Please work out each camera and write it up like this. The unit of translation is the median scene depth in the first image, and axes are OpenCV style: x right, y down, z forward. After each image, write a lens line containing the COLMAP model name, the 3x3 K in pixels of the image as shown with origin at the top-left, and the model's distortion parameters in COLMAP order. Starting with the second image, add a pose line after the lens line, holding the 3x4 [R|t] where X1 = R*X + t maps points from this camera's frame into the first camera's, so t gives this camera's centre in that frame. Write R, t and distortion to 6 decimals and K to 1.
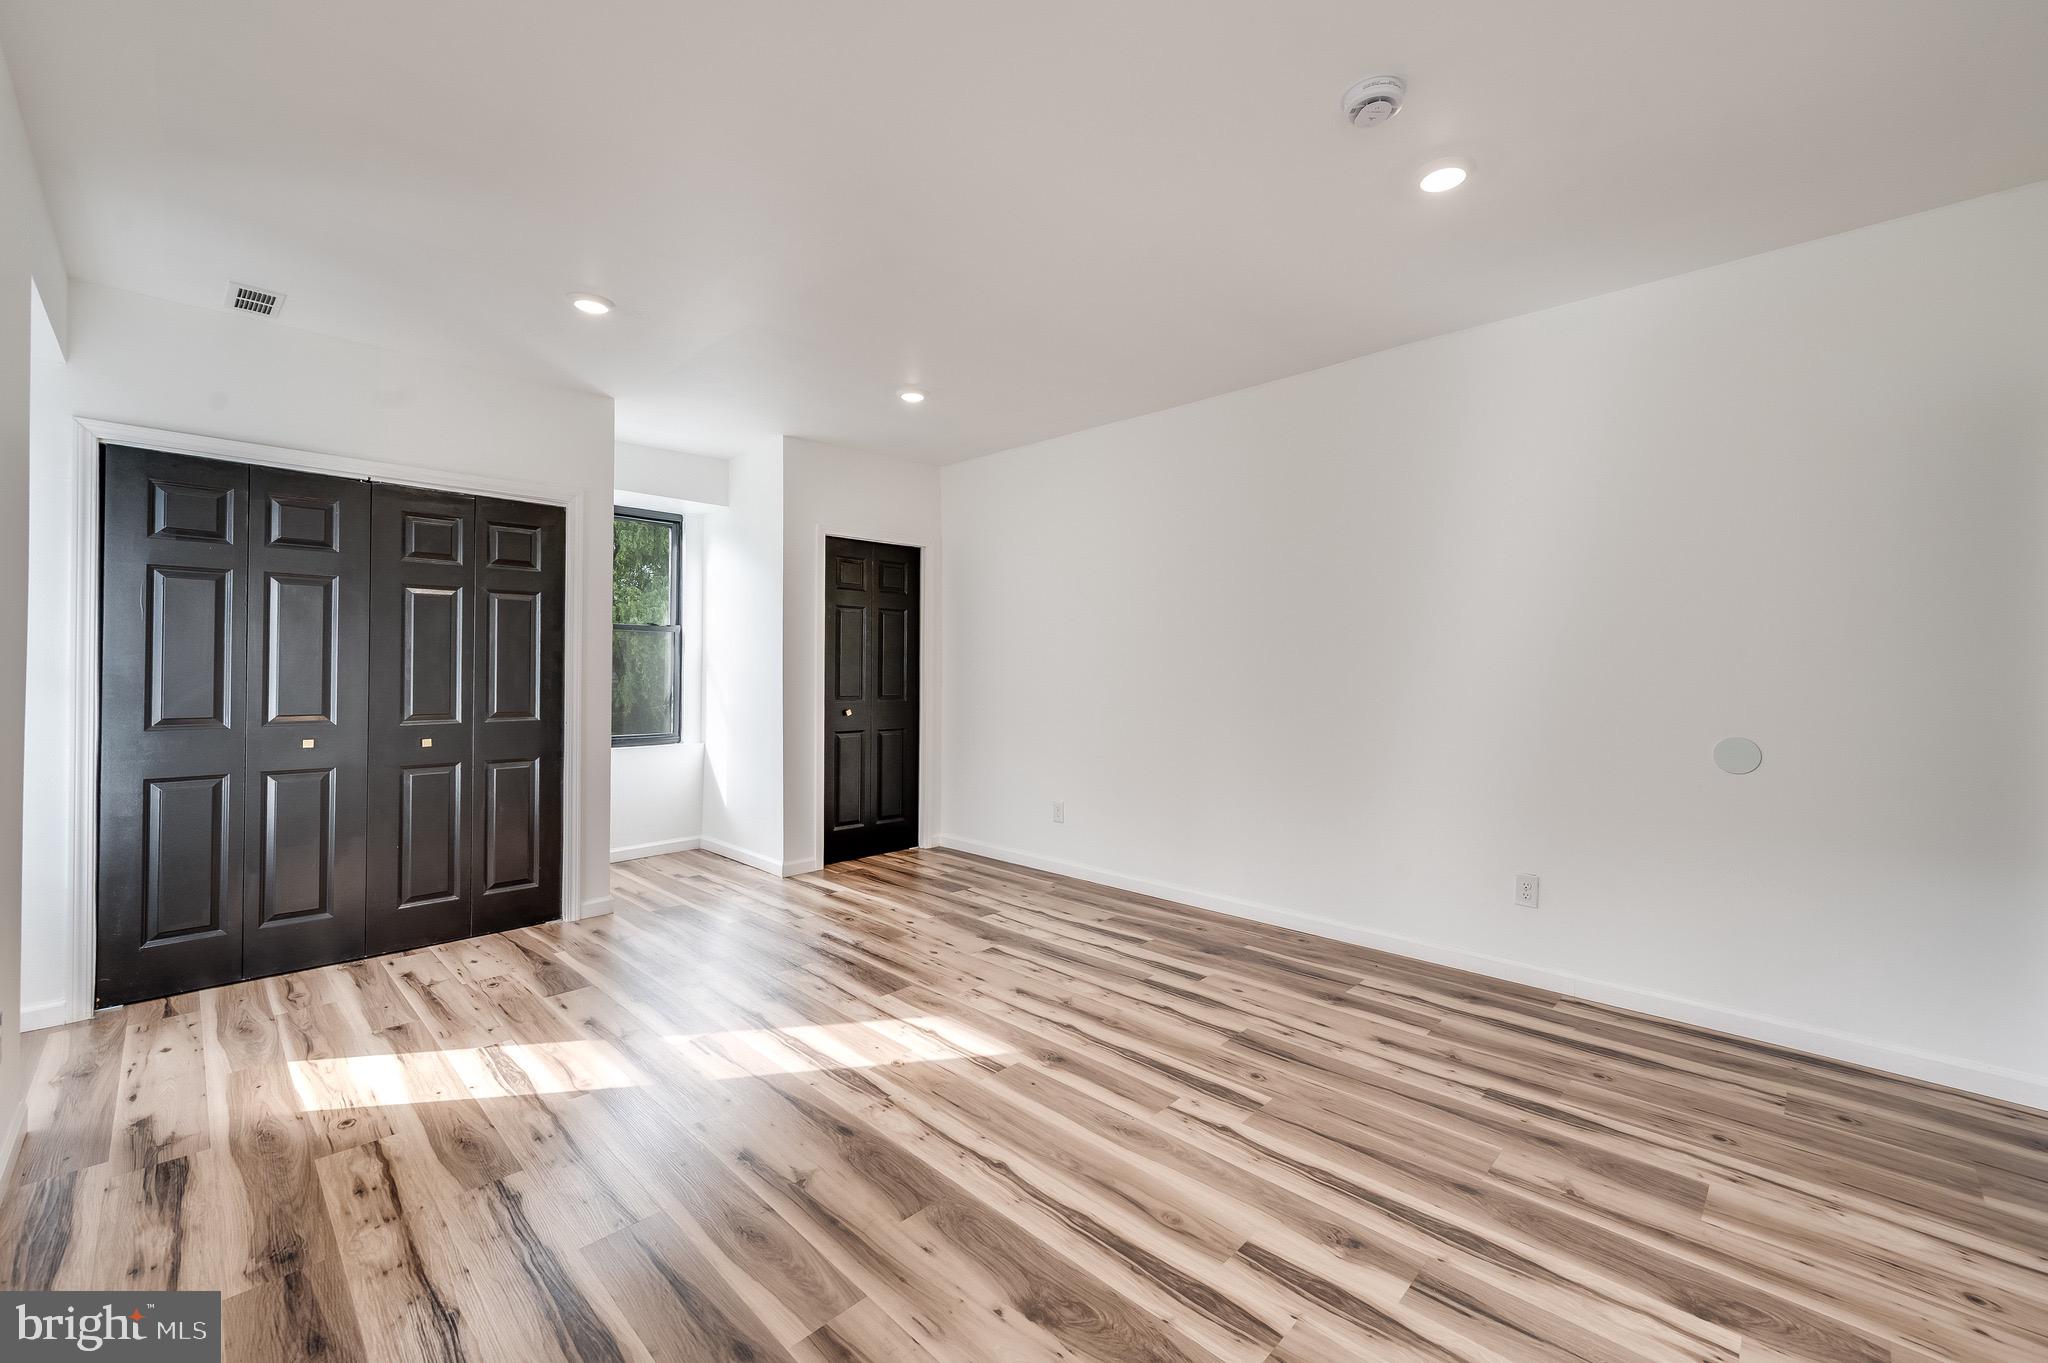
lens RADIAL K [[831.4, 0, 1026.5], [0, 831.4, 684.0], [0, 0, 1]] dist [0.006607, 0.000495]
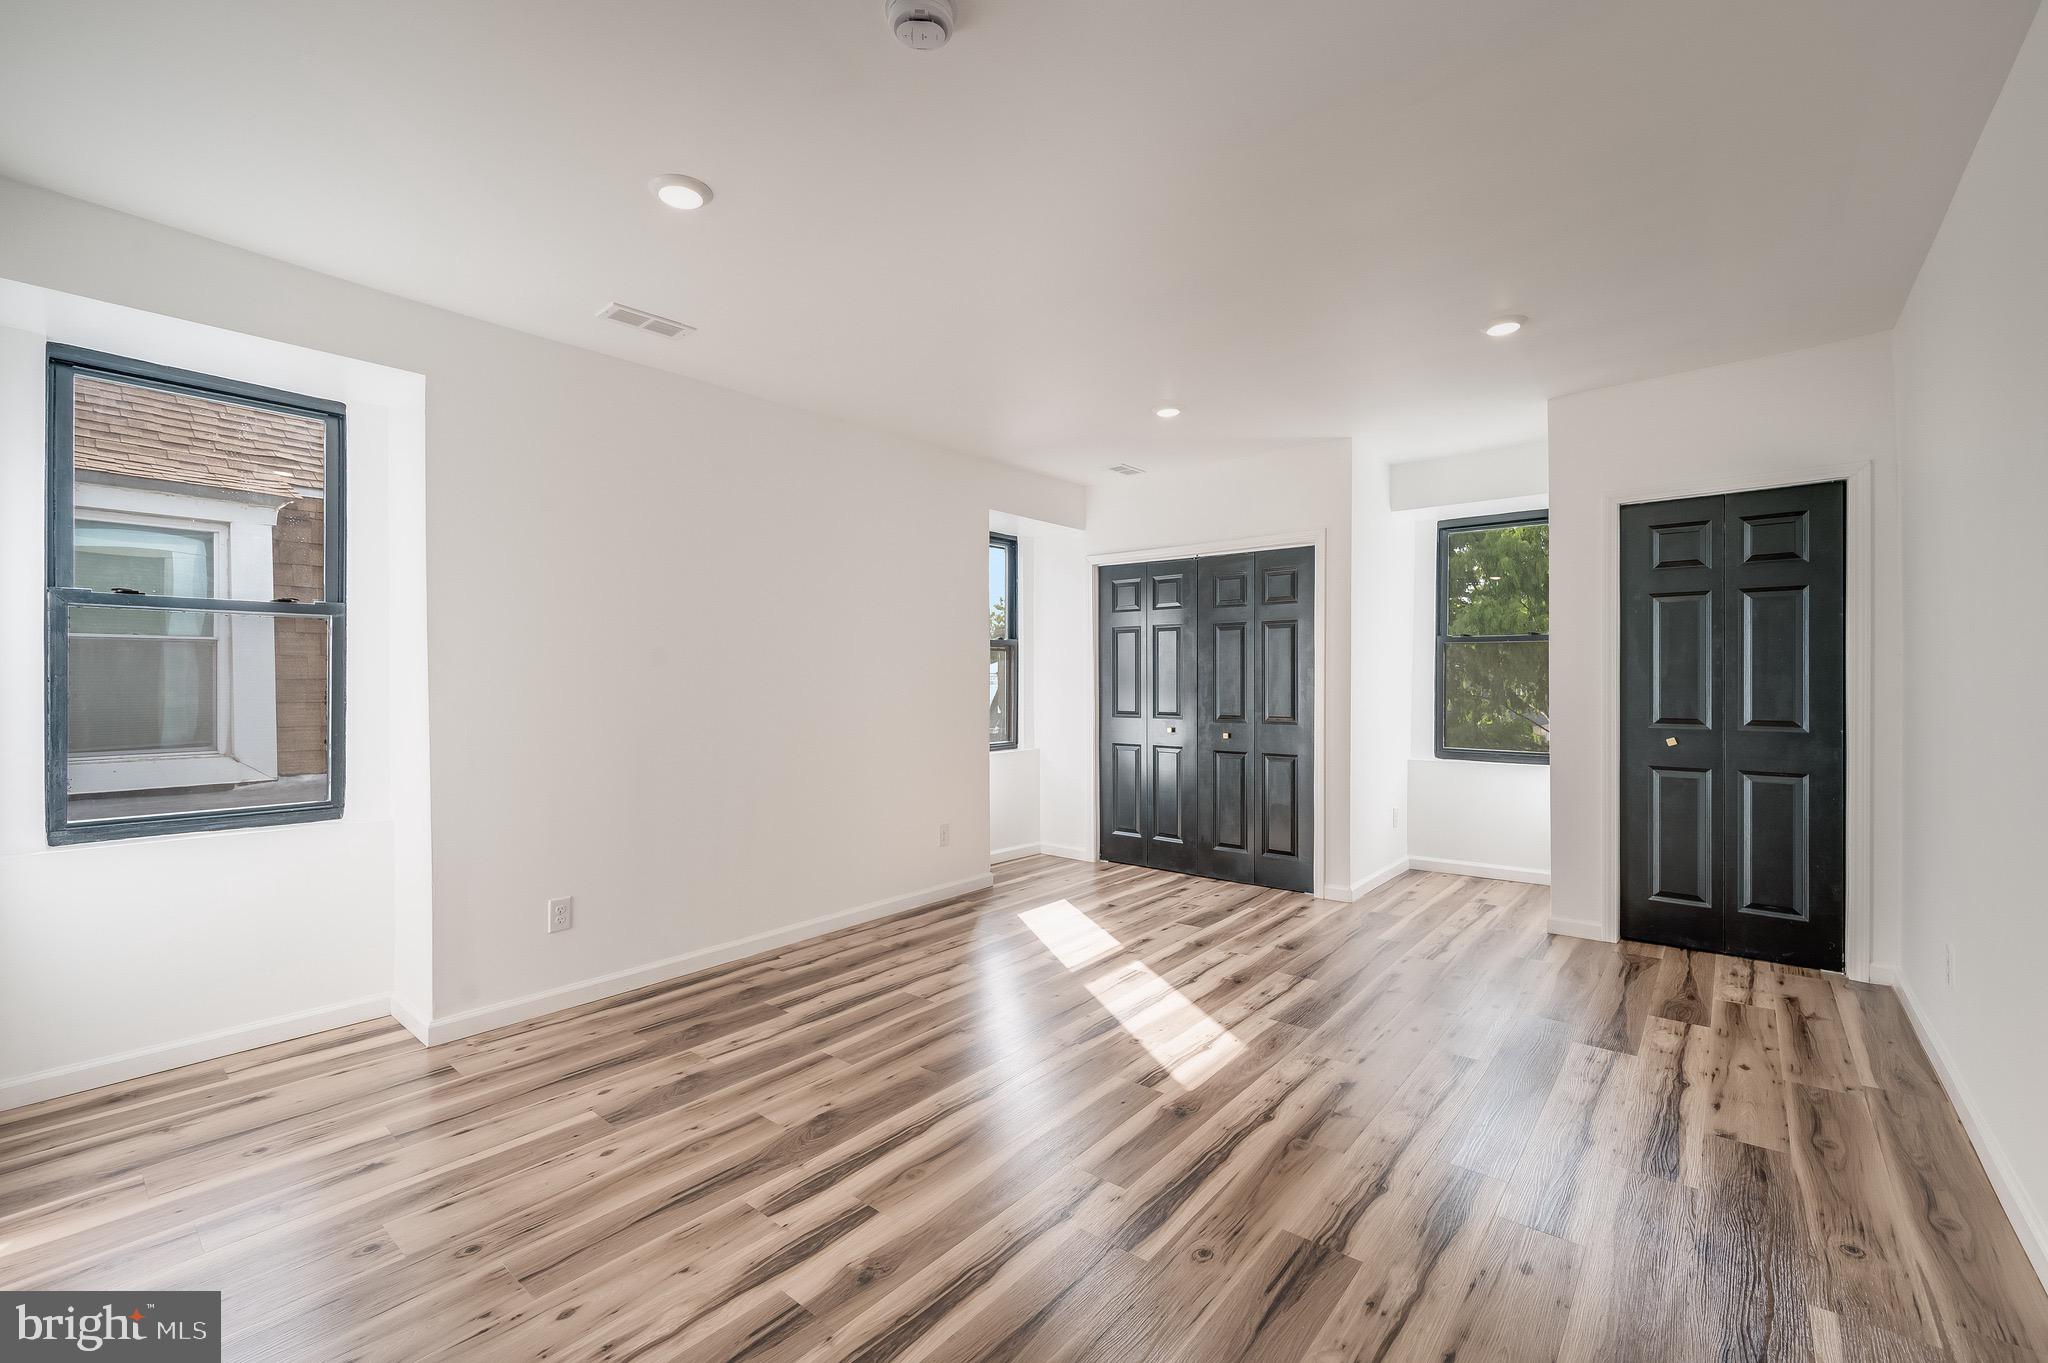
lens RADIAL K [[831.4, 0, 1028.6], [0, 831.4, 681.2], [0, 0, 1]] dist [0.006607, 0.000495]
pose [[0.080973, -0.003860, -0.996709, 0.900933], [-0.000168, 0.999992, -0.003886, -0.026249], [0.996716, 0.000482, 0.080971, 0.713609]]
